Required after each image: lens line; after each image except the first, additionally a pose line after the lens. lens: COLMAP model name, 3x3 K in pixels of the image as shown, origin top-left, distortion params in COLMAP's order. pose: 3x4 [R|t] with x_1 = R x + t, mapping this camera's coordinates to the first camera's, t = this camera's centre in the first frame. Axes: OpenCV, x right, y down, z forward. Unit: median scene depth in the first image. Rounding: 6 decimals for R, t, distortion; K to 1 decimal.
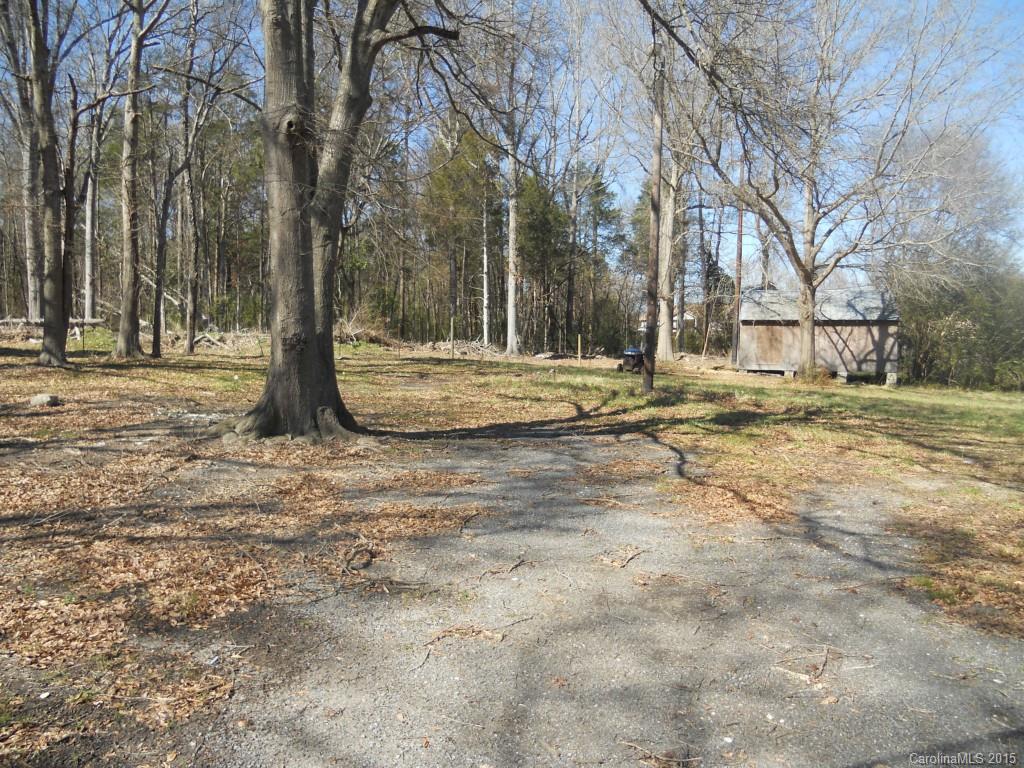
lens RADIAL K [[788.0, 0, 510.5], [0, 788.0, 386.6], [0, 0, 1]] dist [-0.051000, 0.019579]
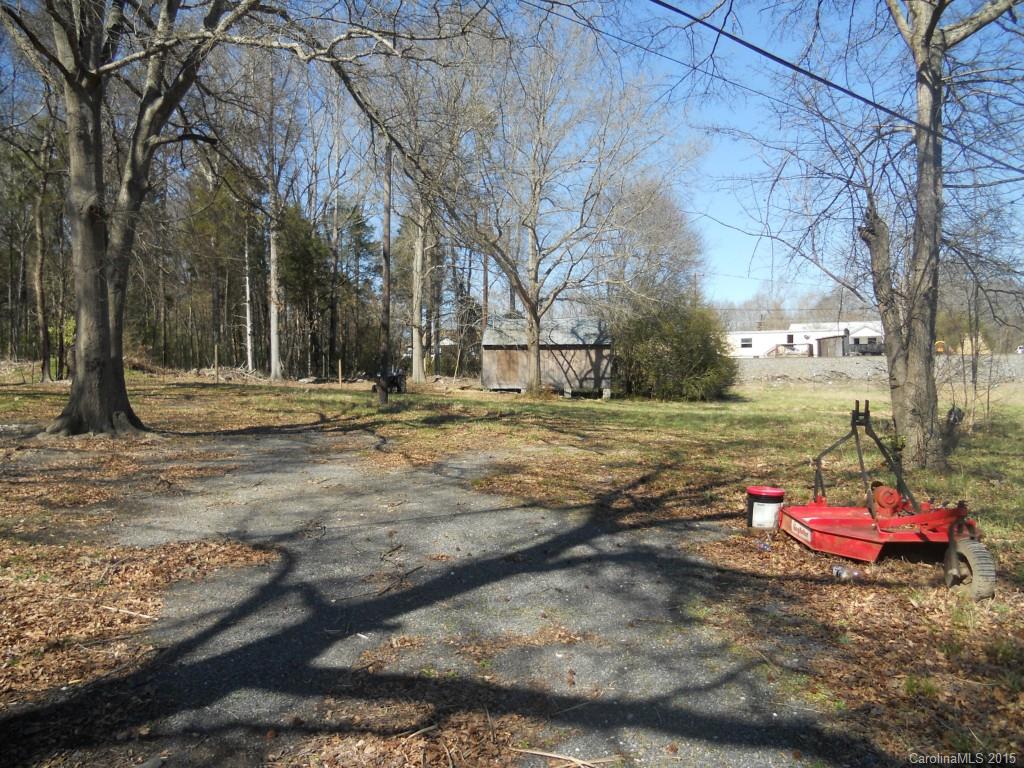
lens RADIAL K [[788.0, 0, 505.0], [0, 788.0, 399.9], [0, 0, 1]] dist [-0.051000, 0.019579]
pose [[0.961165, -0.022899, 0.275022, 0.019615], [0.027190, 0.999561, -0.011798, 0.021801], [-0.274631, 0.018818, 0.961366, -0.264141]]
